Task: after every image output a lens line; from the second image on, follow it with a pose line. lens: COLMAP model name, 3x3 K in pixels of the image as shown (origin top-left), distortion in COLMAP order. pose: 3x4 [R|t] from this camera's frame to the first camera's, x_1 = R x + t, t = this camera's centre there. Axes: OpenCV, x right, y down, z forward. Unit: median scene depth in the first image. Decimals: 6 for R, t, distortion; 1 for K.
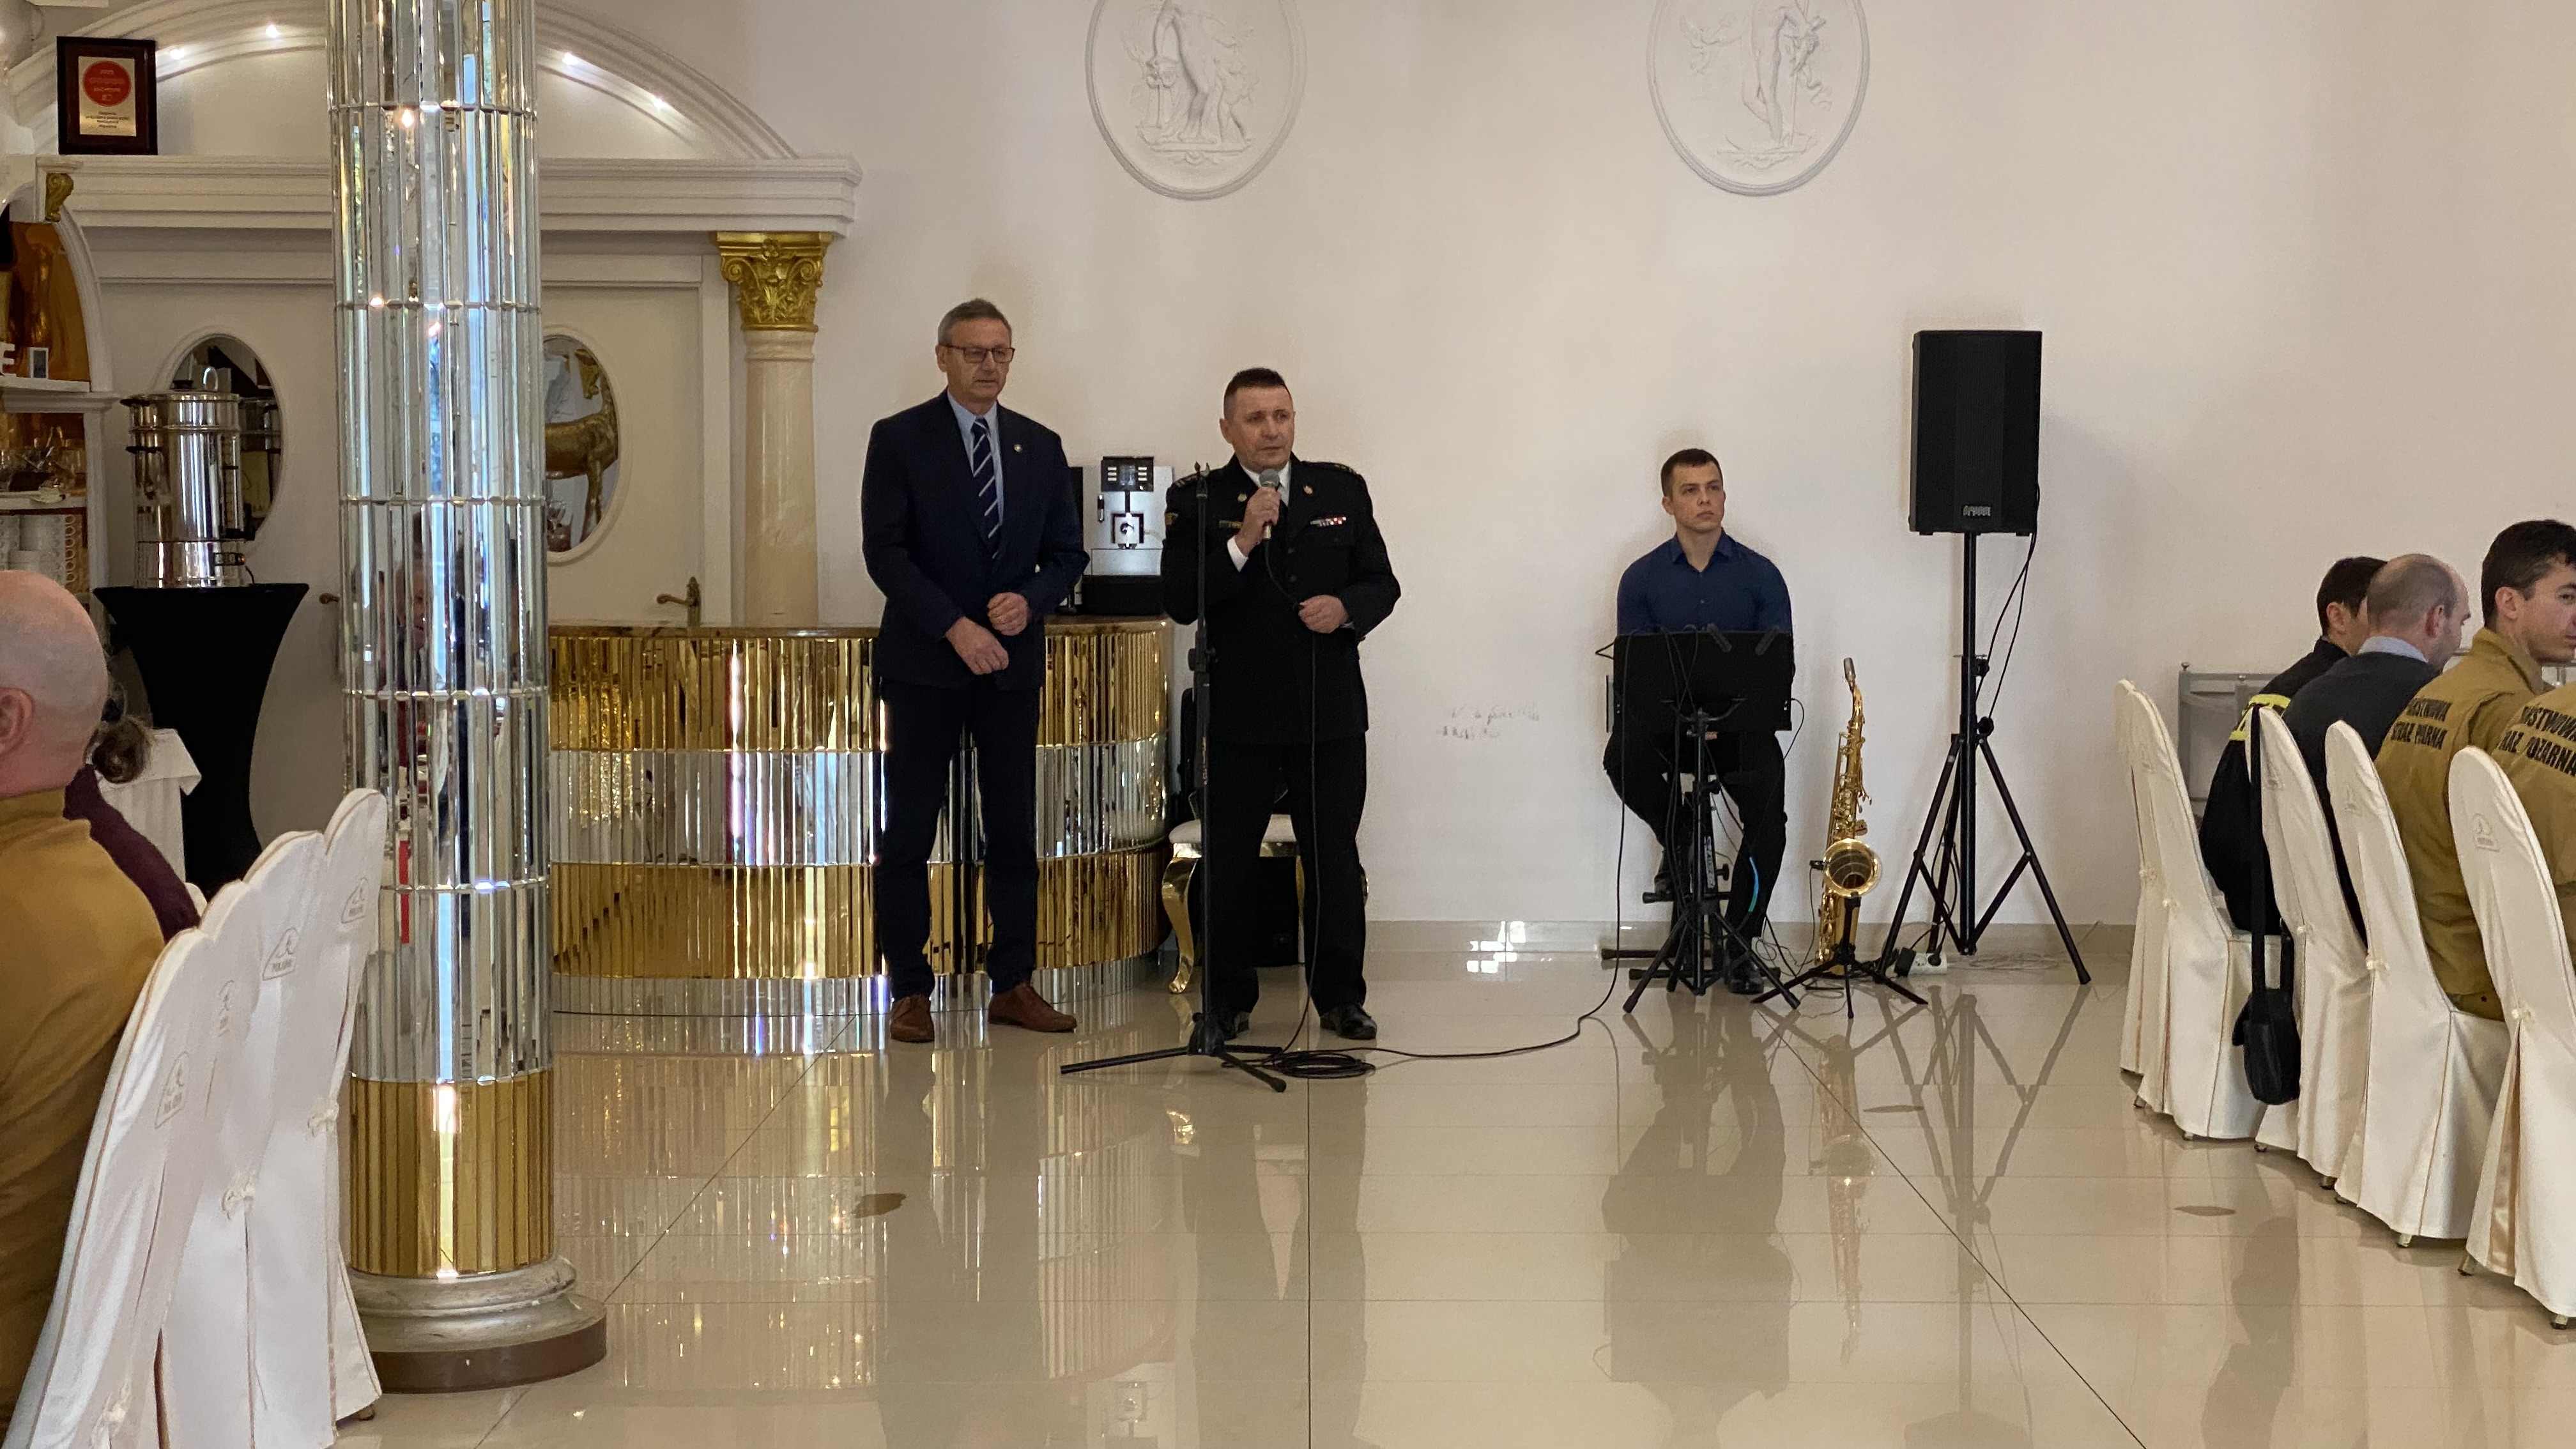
lens RADIAL K [[3922.8, 0, 1359.3], [0, 3922.8, 711.8], [0, 0, 1]] dist [0.176349, -0.185504]
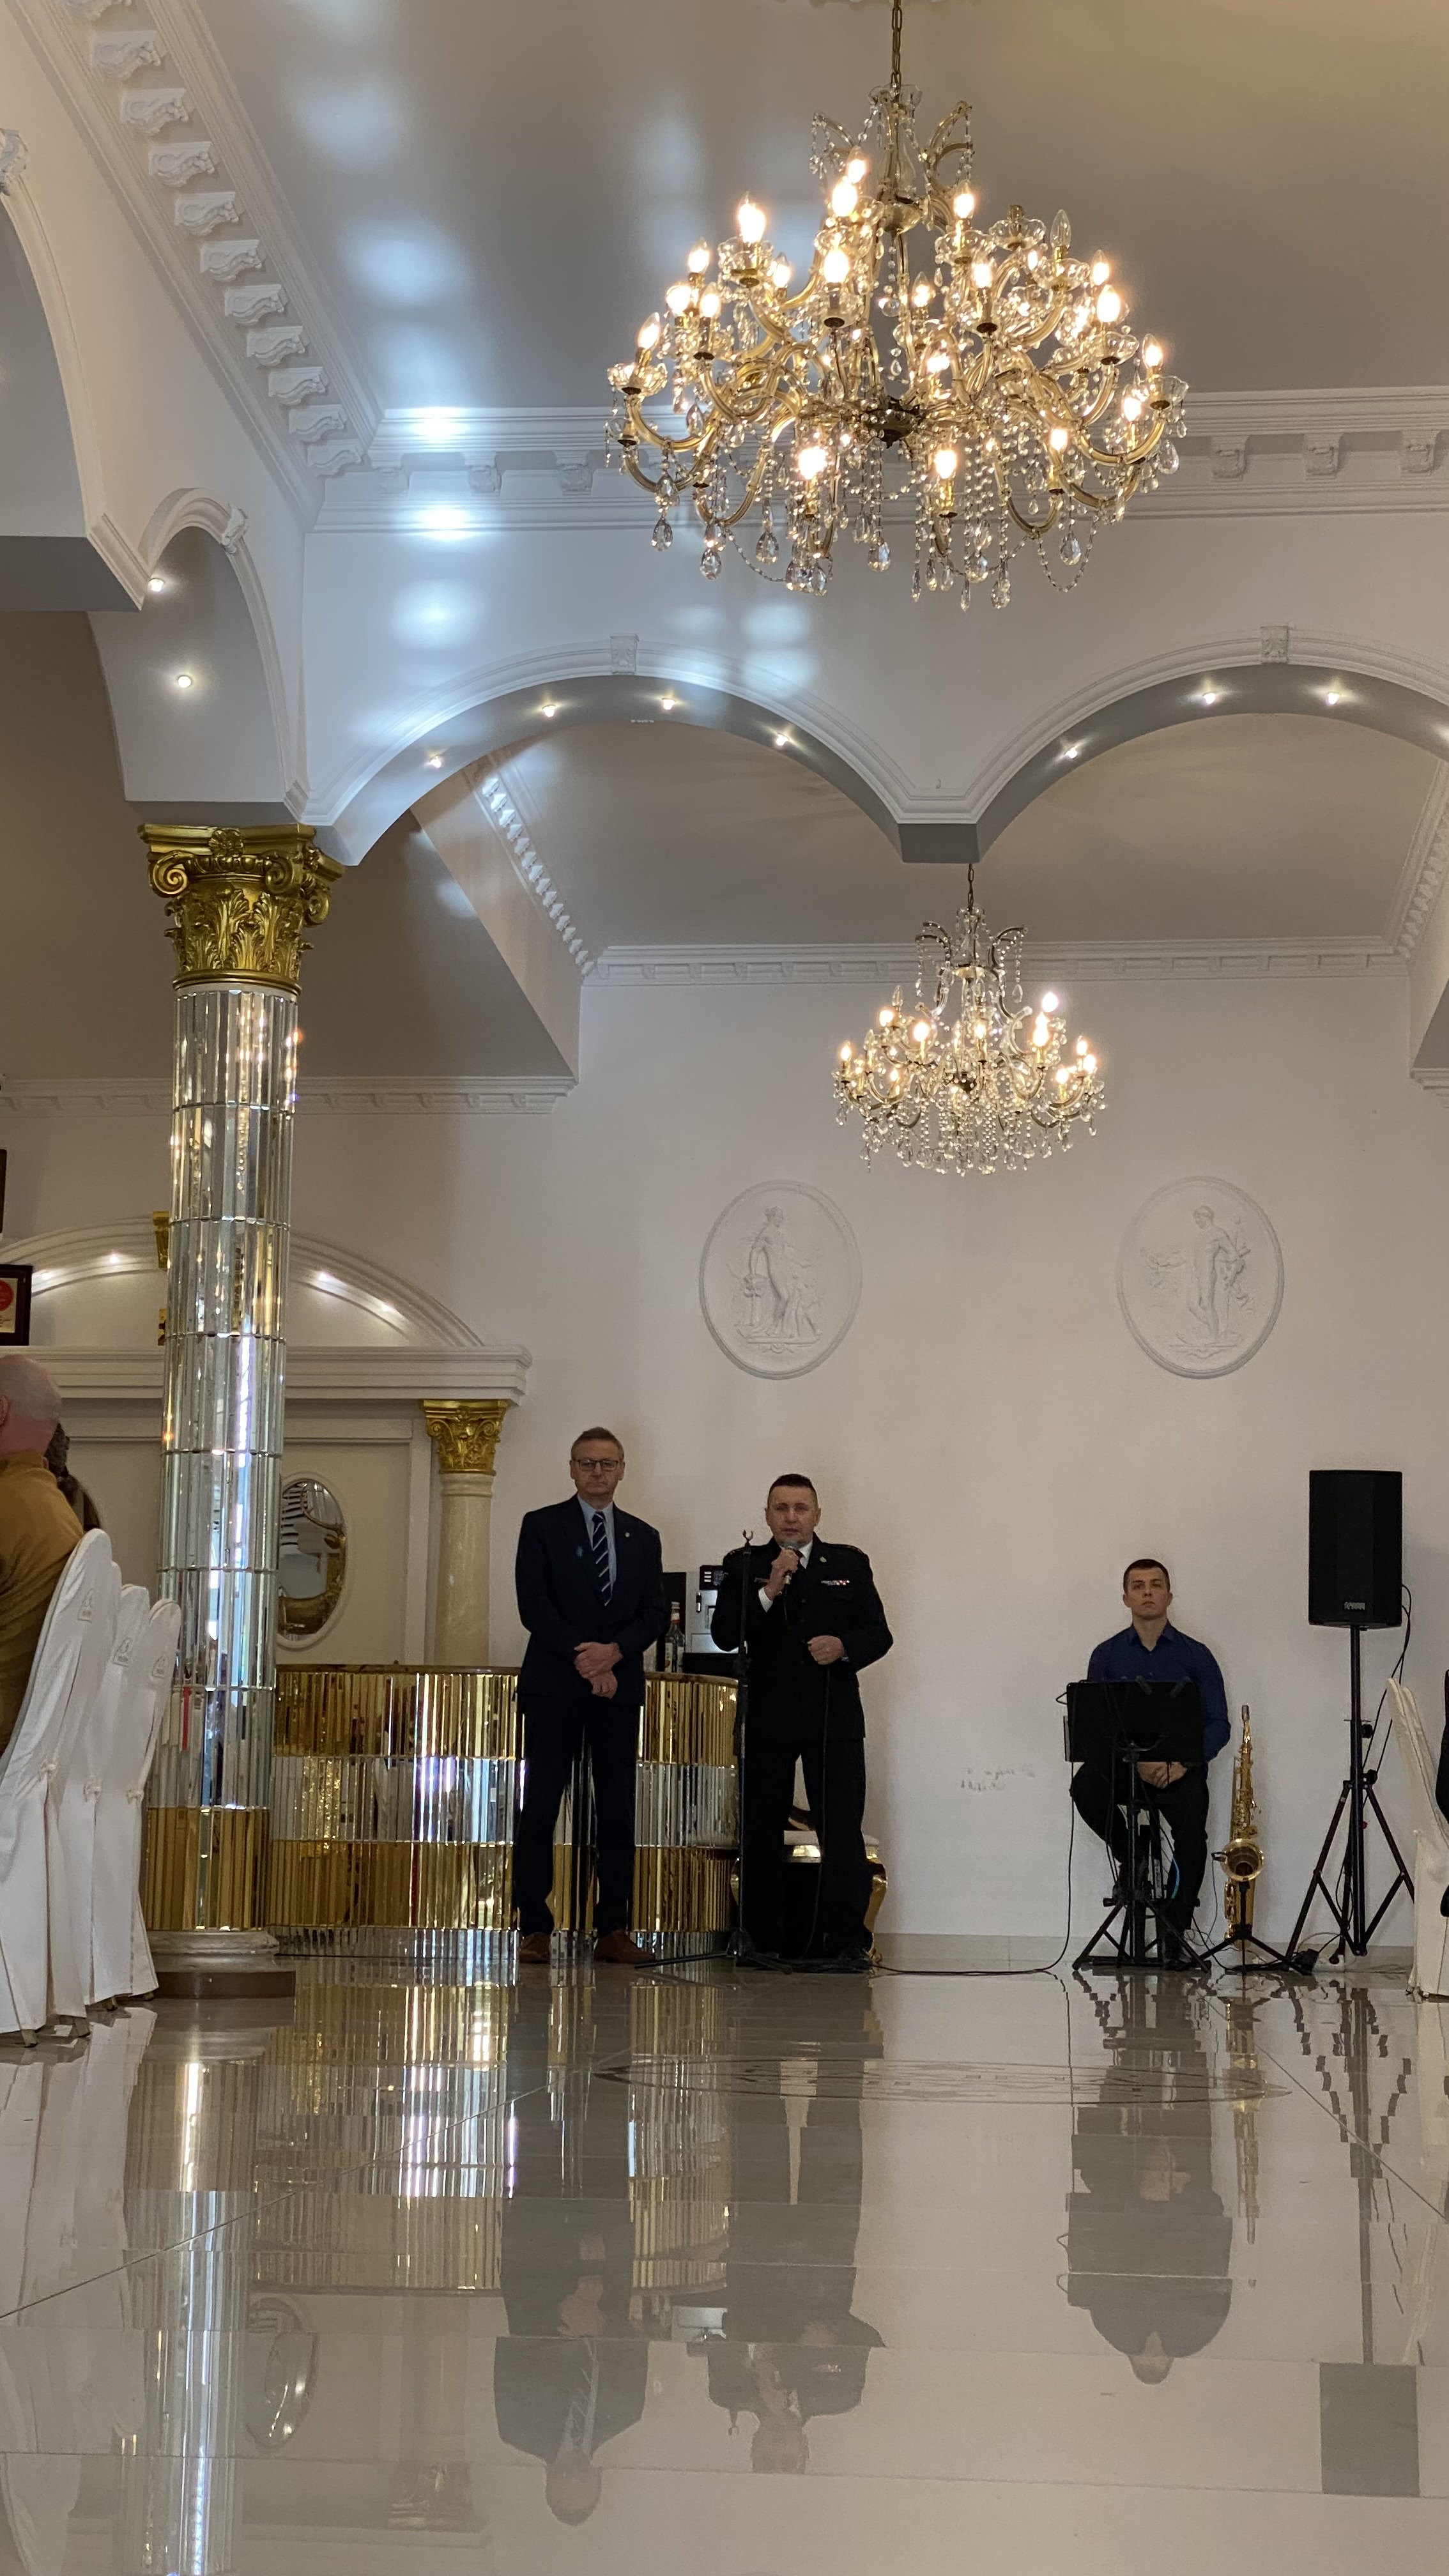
lens RADIAL K [[3841.6, 0, 724.5], [0, 3841.6, 1288.0], [0, 0, 1]] dist [0.164585, 0.085387]
pose [[0.995338, 0.003706, -0.096378, 0.069483], [-0.022426, 0.980767, -0.193891, 0.098107], [0.093806, 0.195148, 0.976277, -0.296277]]
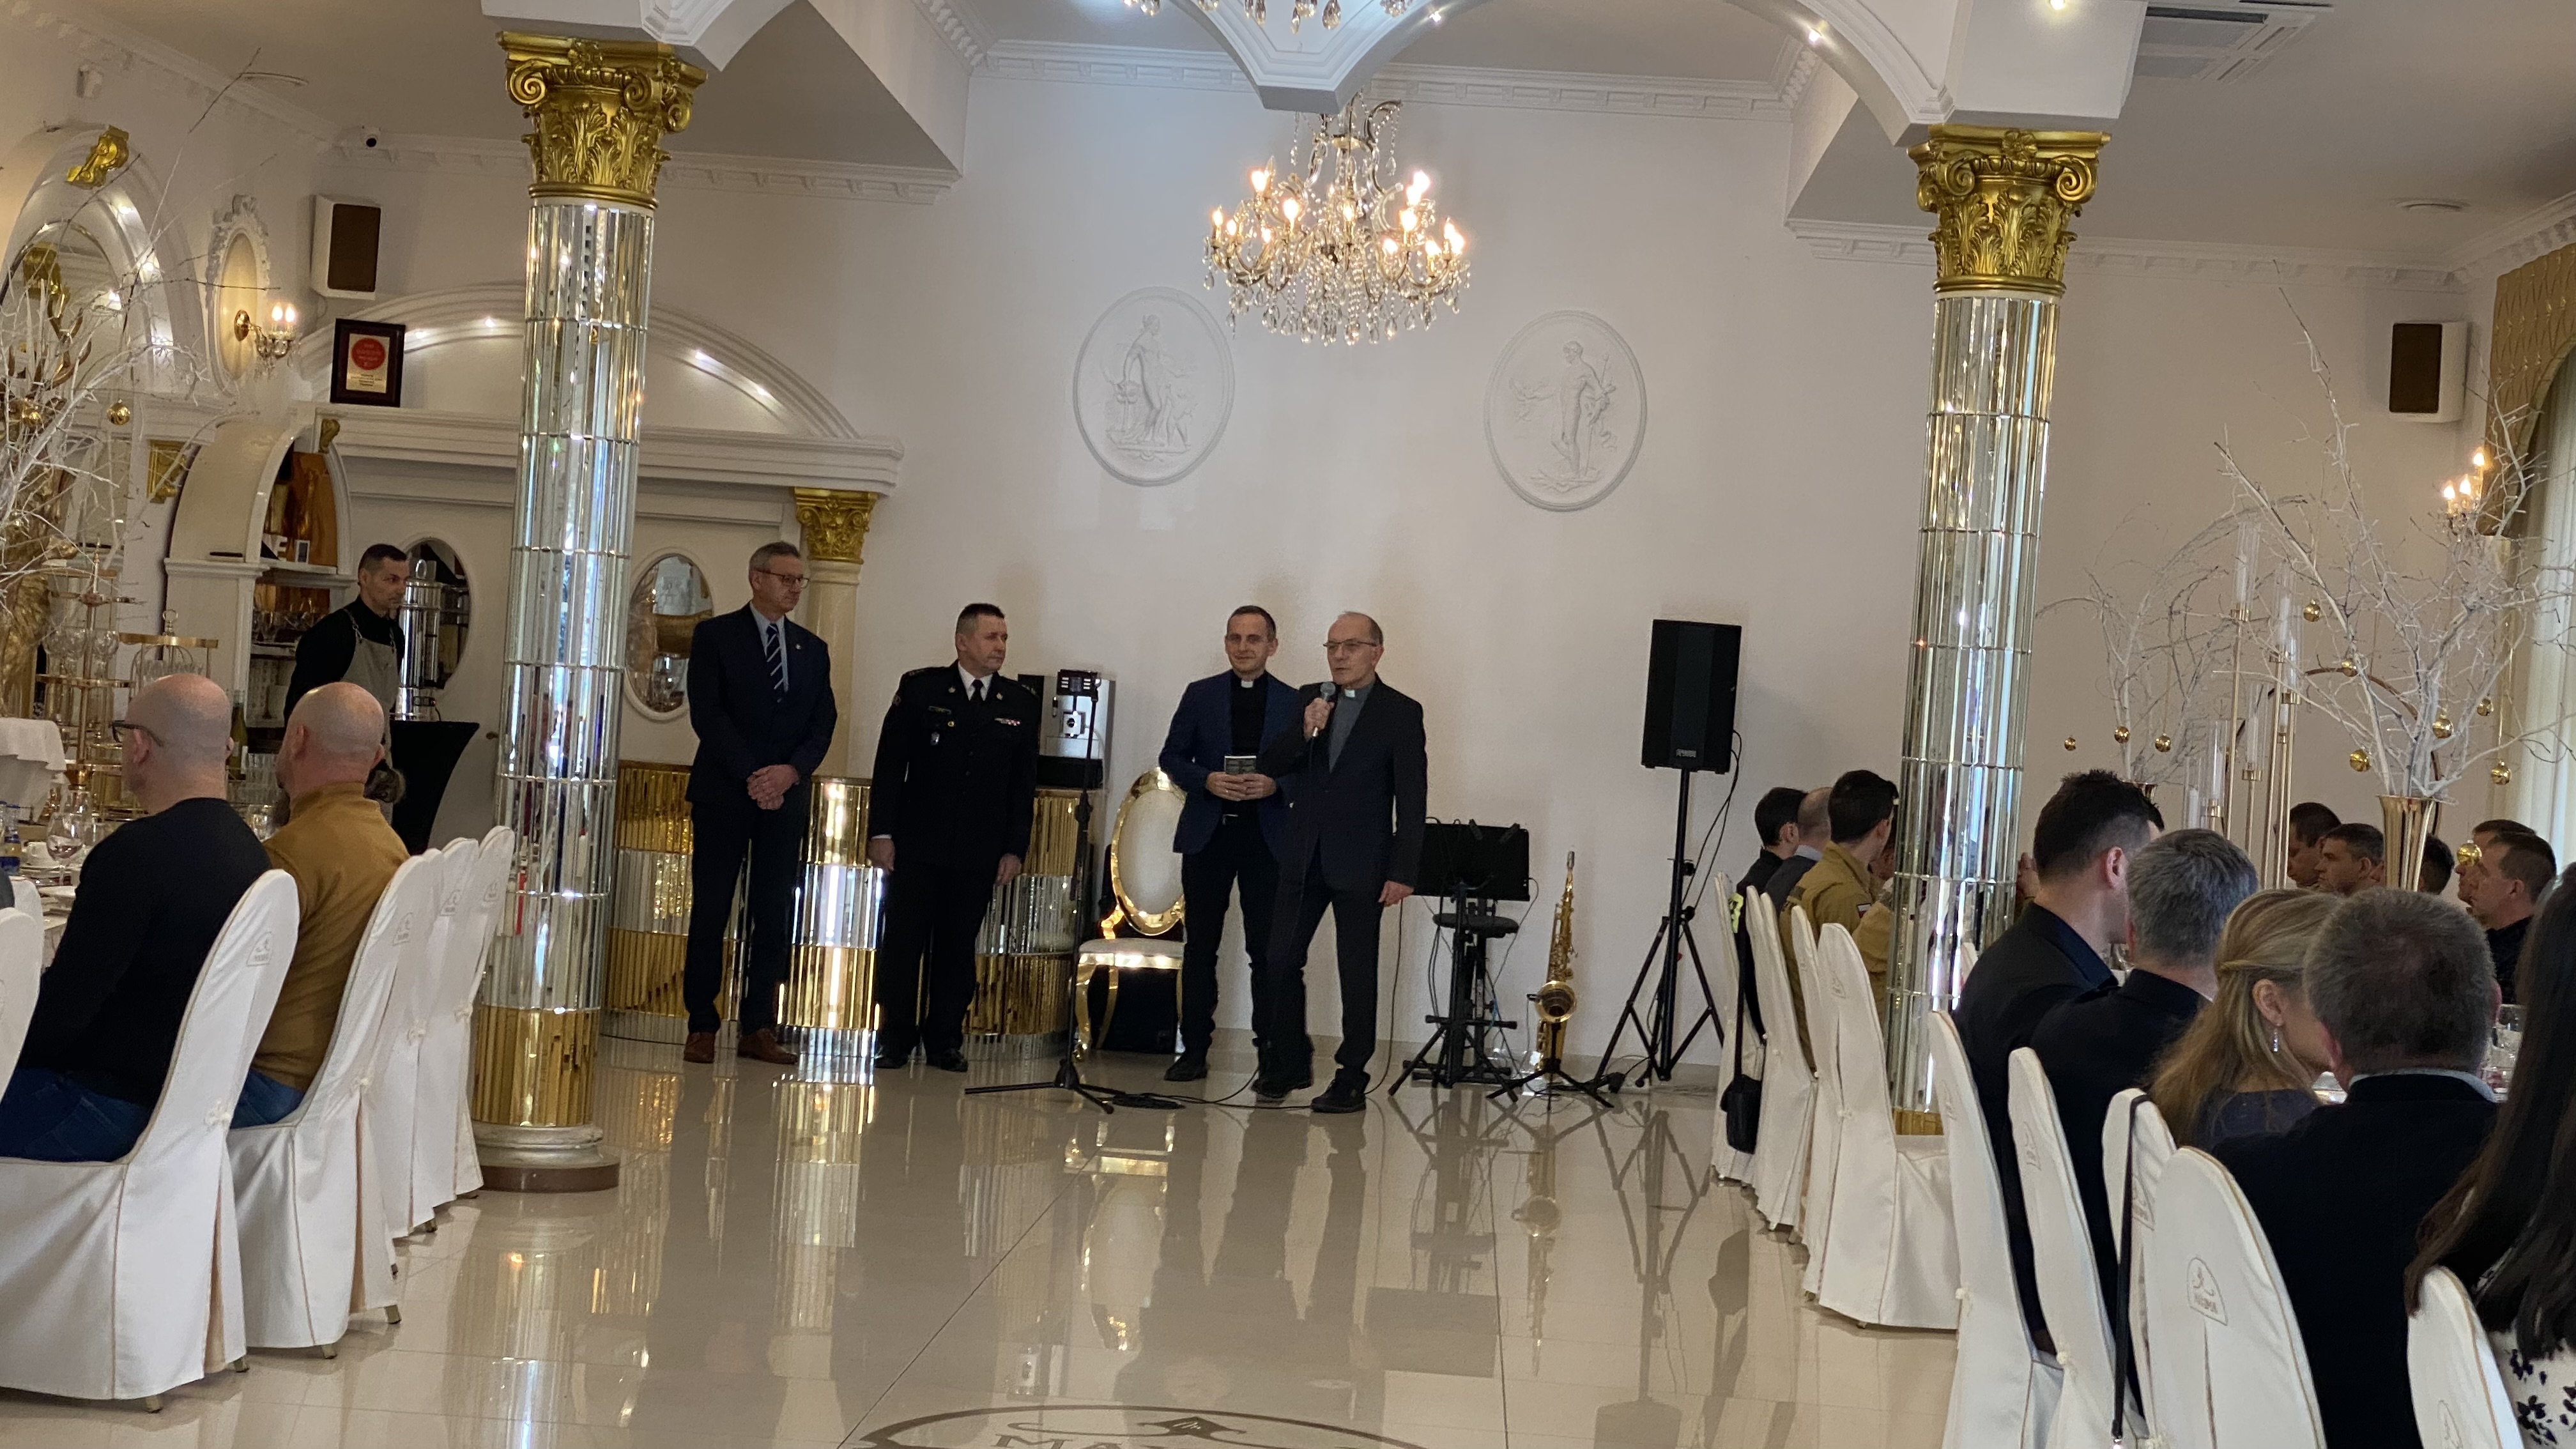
lens RADIAL K [[3841.6, 0, 1288.0], [0, 3841.6, 724.5], [0, 0, 1]] dist [0.164585, 0.085387]
pose [[0.996132, 0.070066, -0.053024, 0.087498], [-0.072859, 0.995948, -0.052716, 0.019060], [0.049116, 0.056376, 0.997201, -0.331320]]
